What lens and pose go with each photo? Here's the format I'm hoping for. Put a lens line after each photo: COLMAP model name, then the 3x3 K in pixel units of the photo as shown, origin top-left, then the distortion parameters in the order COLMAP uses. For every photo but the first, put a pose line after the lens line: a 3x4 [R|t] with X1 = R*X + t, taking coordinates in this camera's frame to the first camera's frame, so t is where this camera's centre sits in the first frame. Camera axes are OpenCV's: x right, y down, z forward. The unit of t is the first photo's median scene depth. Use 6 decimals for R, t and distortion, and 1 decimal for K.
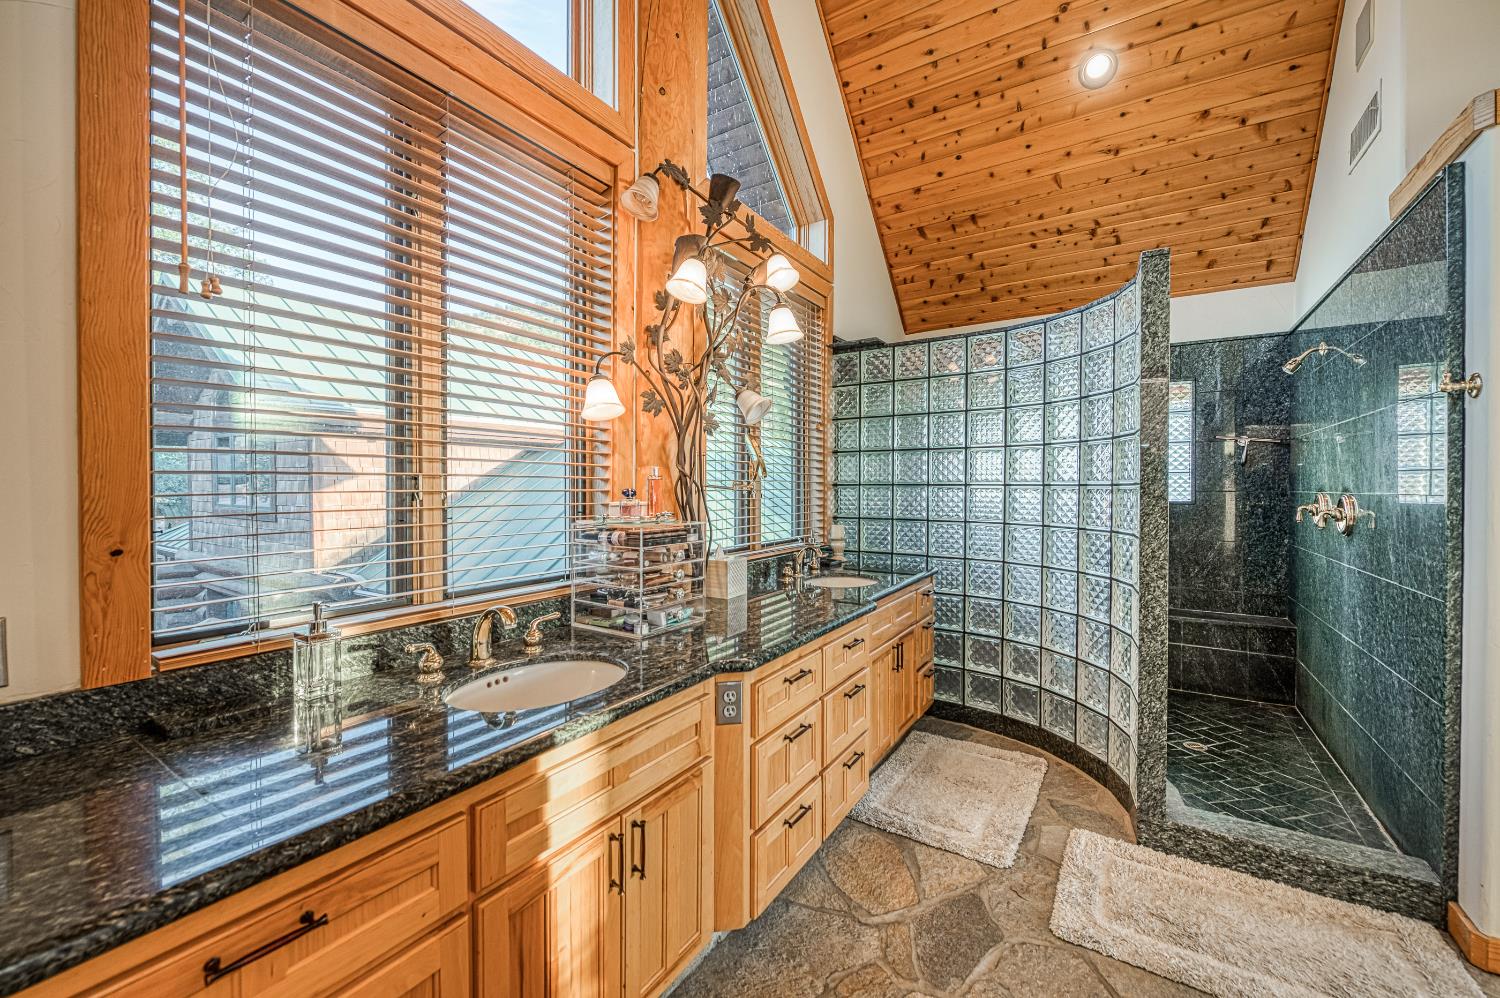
lens RADIAL K [[597.6, 0, 747.4], [0, 597.6, 492.2], [0, 0, 1]] dist [-0.013390, -0.000241]
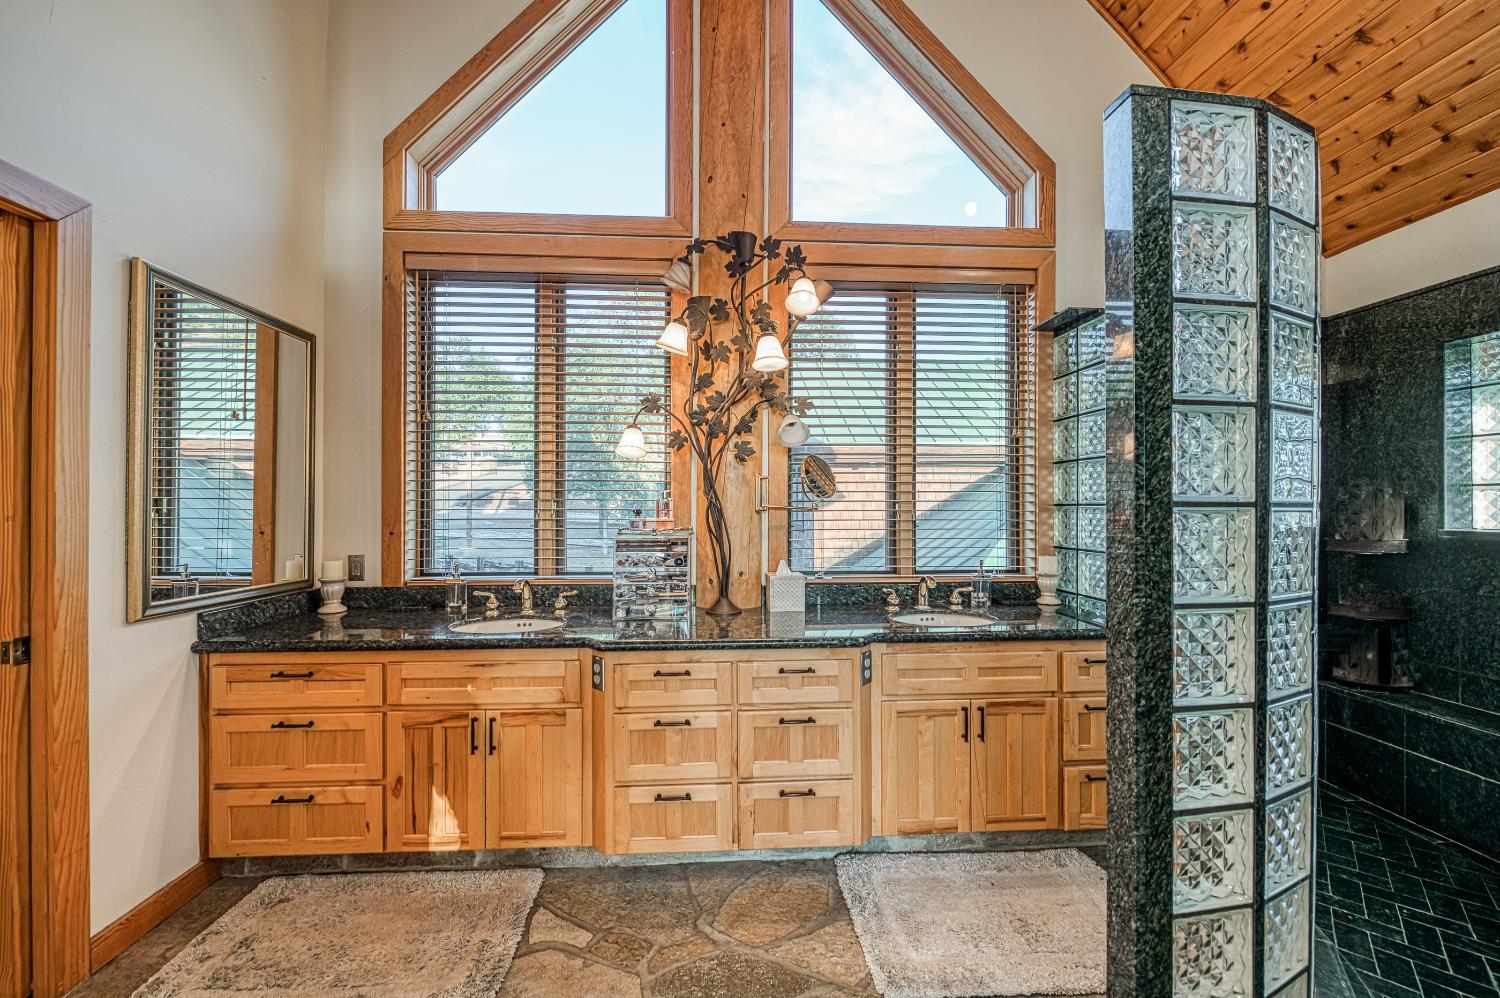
lens RADIAL K [[597.6, 0, 741.1], [0, 597.6, 503.5], [0, 0, 1]] dist [-0.013390, -0.000241]
pose [[0.586199, -0.002771, -0.810163, 0.548017], [-0.006998, 0.999940, -0.008484, -0.003606], [0.810137, 0.010642, 0.586144, 0.220778]]
